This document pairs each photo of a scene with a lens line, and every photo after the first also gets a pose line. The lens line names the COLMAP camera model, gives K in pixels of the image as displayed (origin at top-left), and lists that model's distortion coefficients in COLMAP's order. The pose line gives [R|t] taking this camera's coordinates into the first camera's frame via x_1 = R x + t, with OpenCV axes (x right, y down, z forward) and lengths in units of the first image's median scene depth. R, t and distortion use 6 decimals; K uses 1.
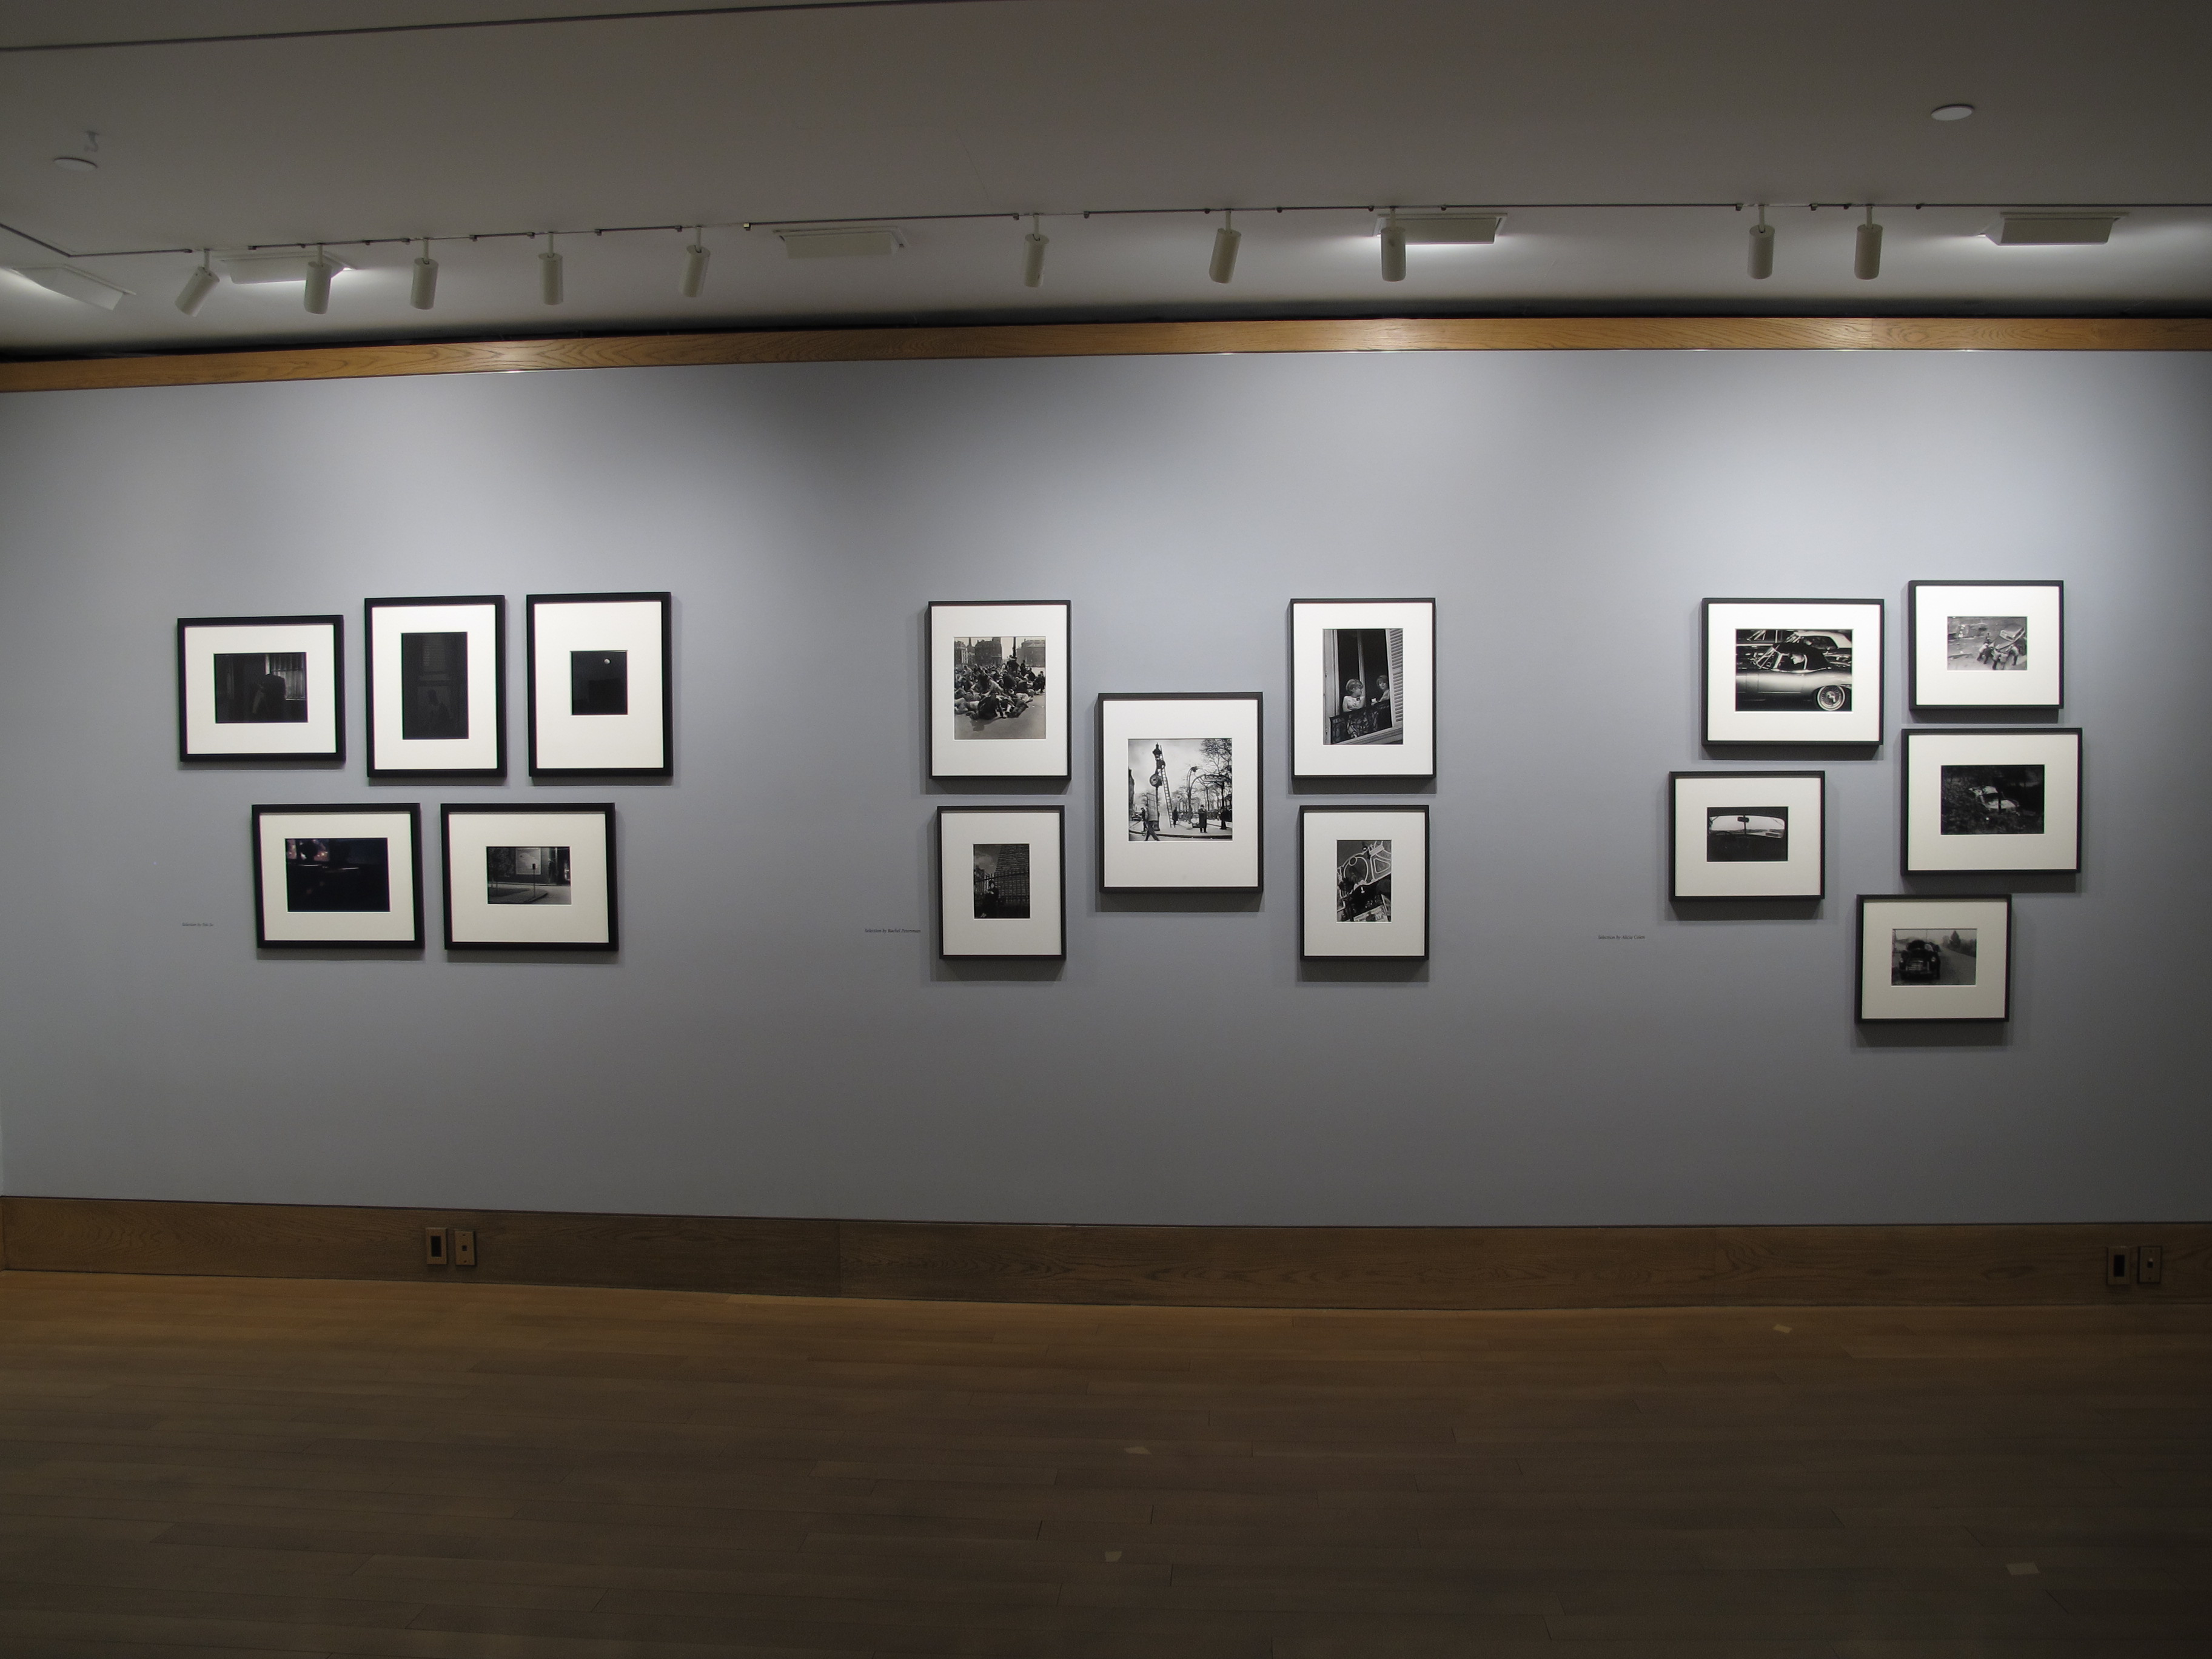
lens RADIAL K [[1802.9, 0, 1122.8], [0, 1802.9, 829.0], [0, 0, 1]] dist [-0.142023, 0.095009]
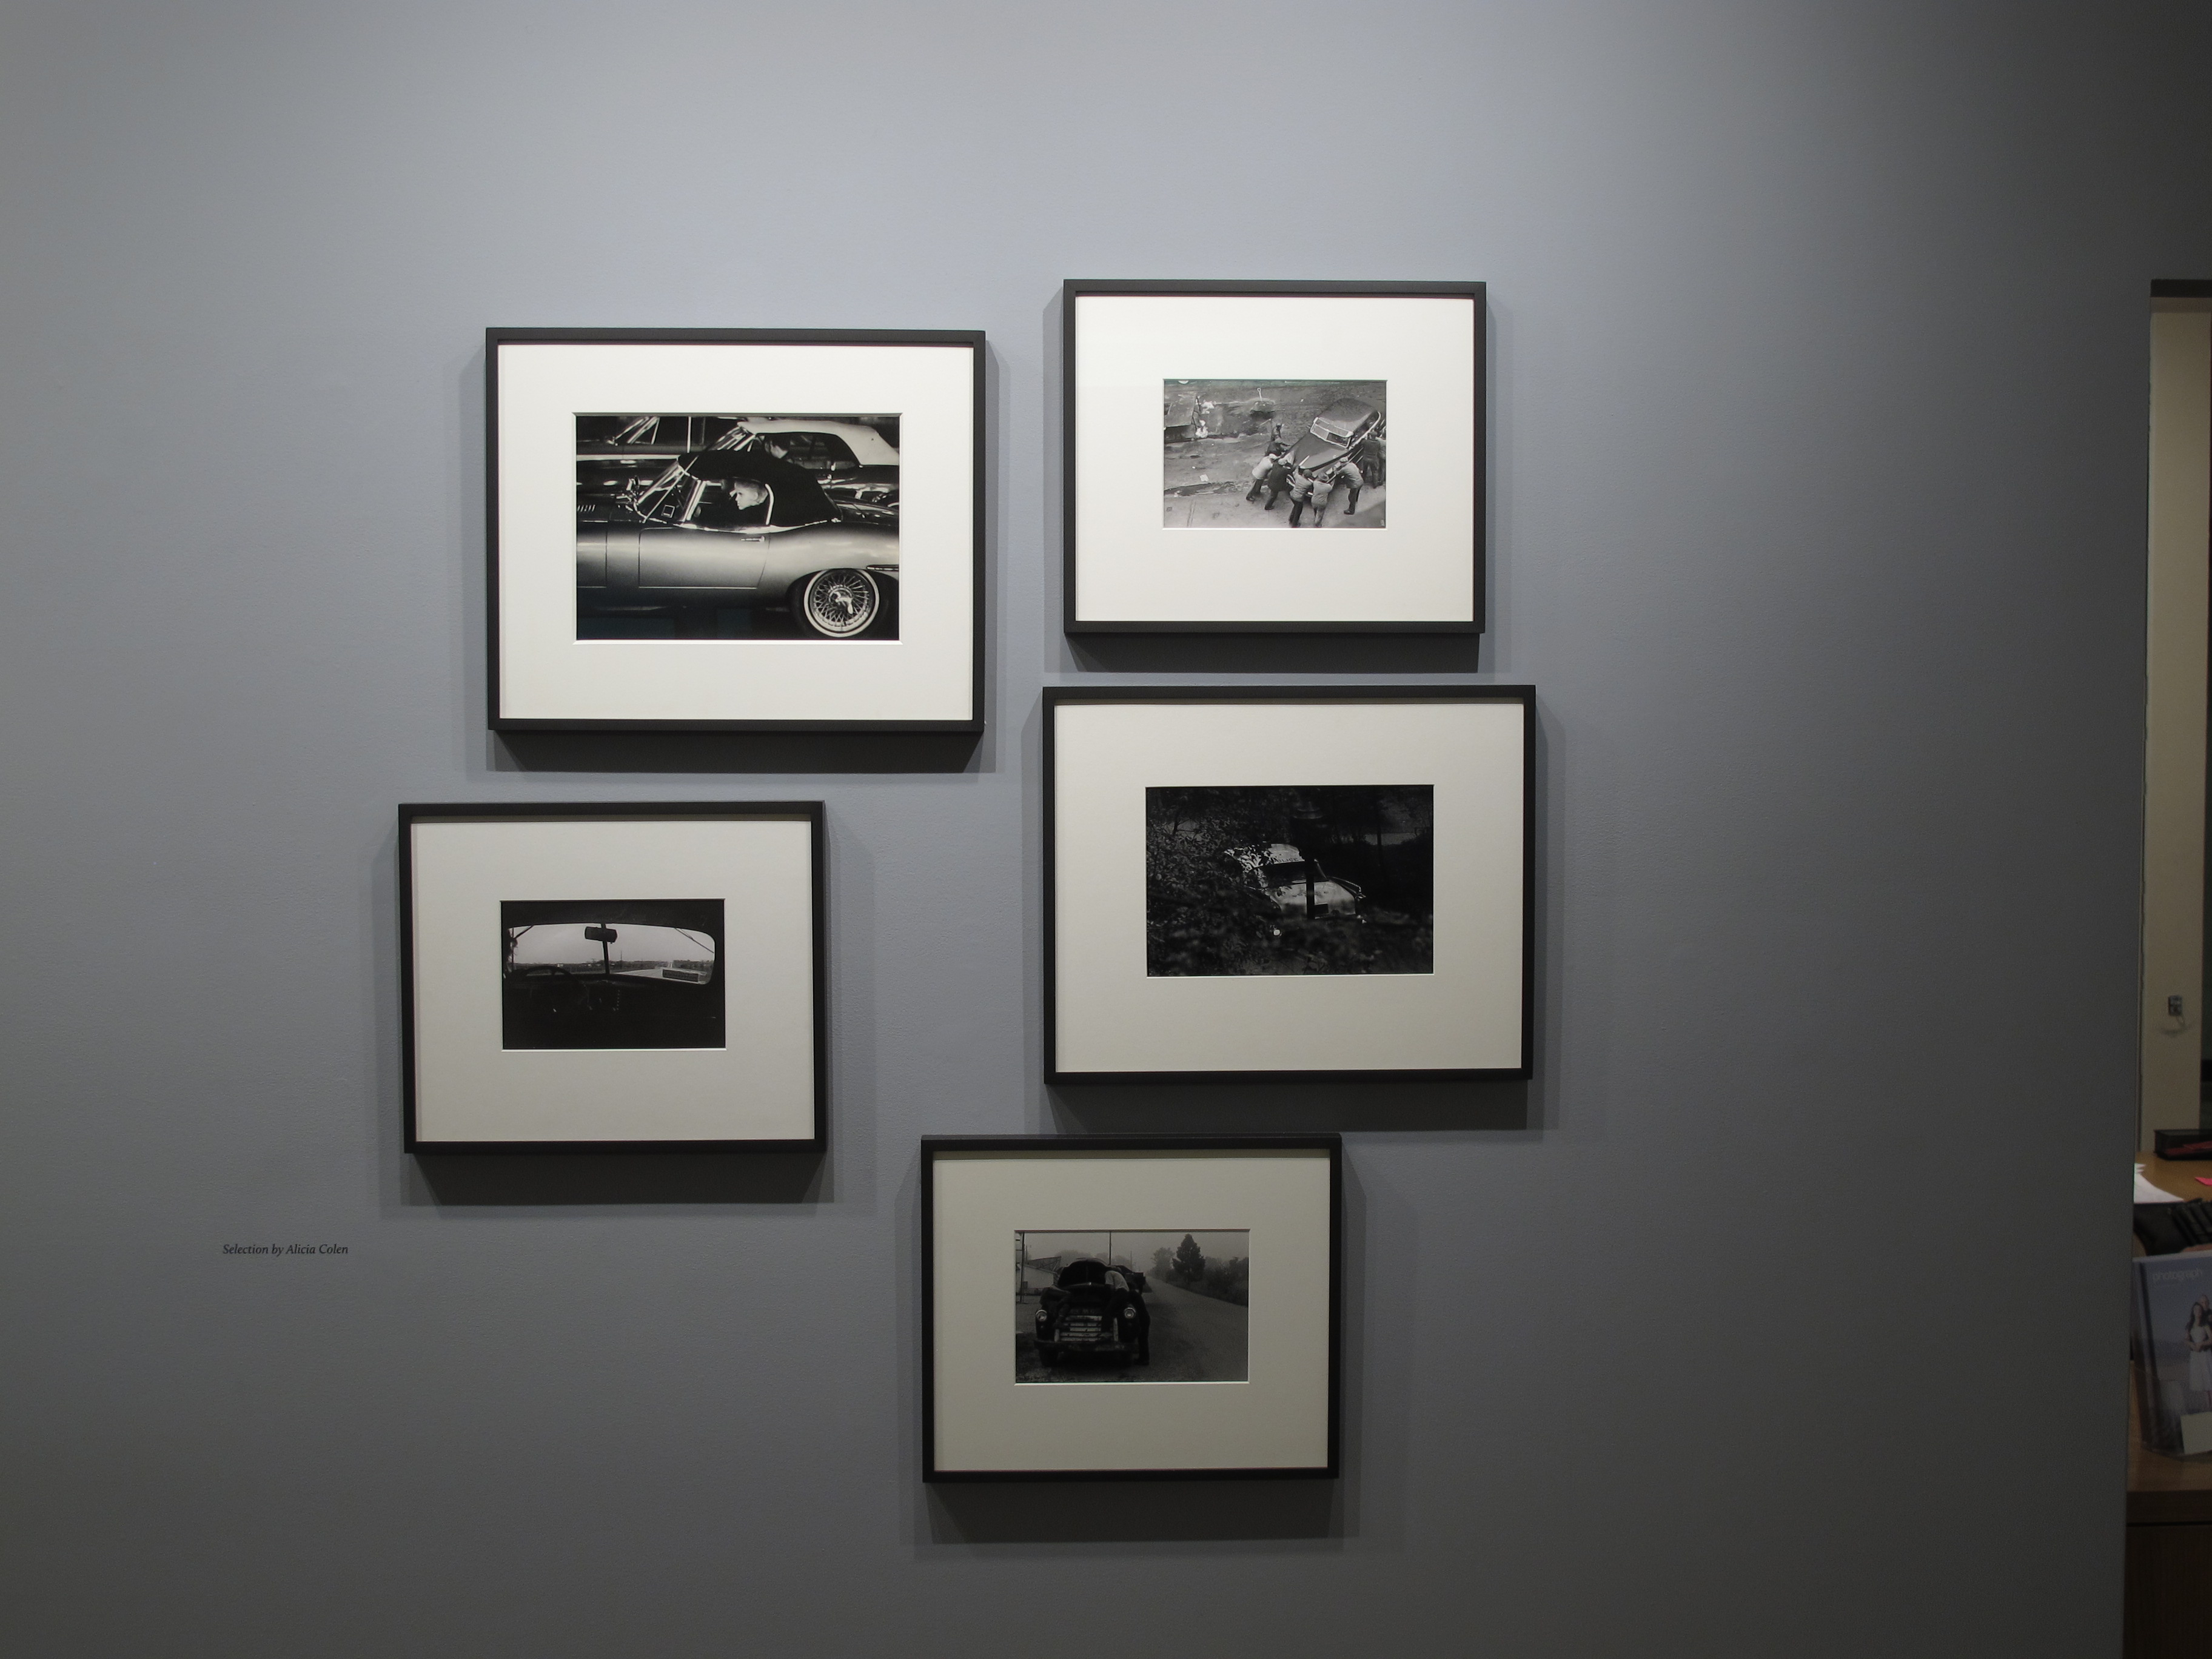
lens RADIAL K [[2885.6, 0, 1121.5], [0, 2885.6, 895.7], [0, 0, 1]] dist [-0.074938, 0.000000]
pose [[0.995256, -0.001126, 0.097280, 0.400844], [-0.001276, 0.999696, 0.024632, -0.028262], [-0.097279, -0.024639, 0.994952, 0.398160]]
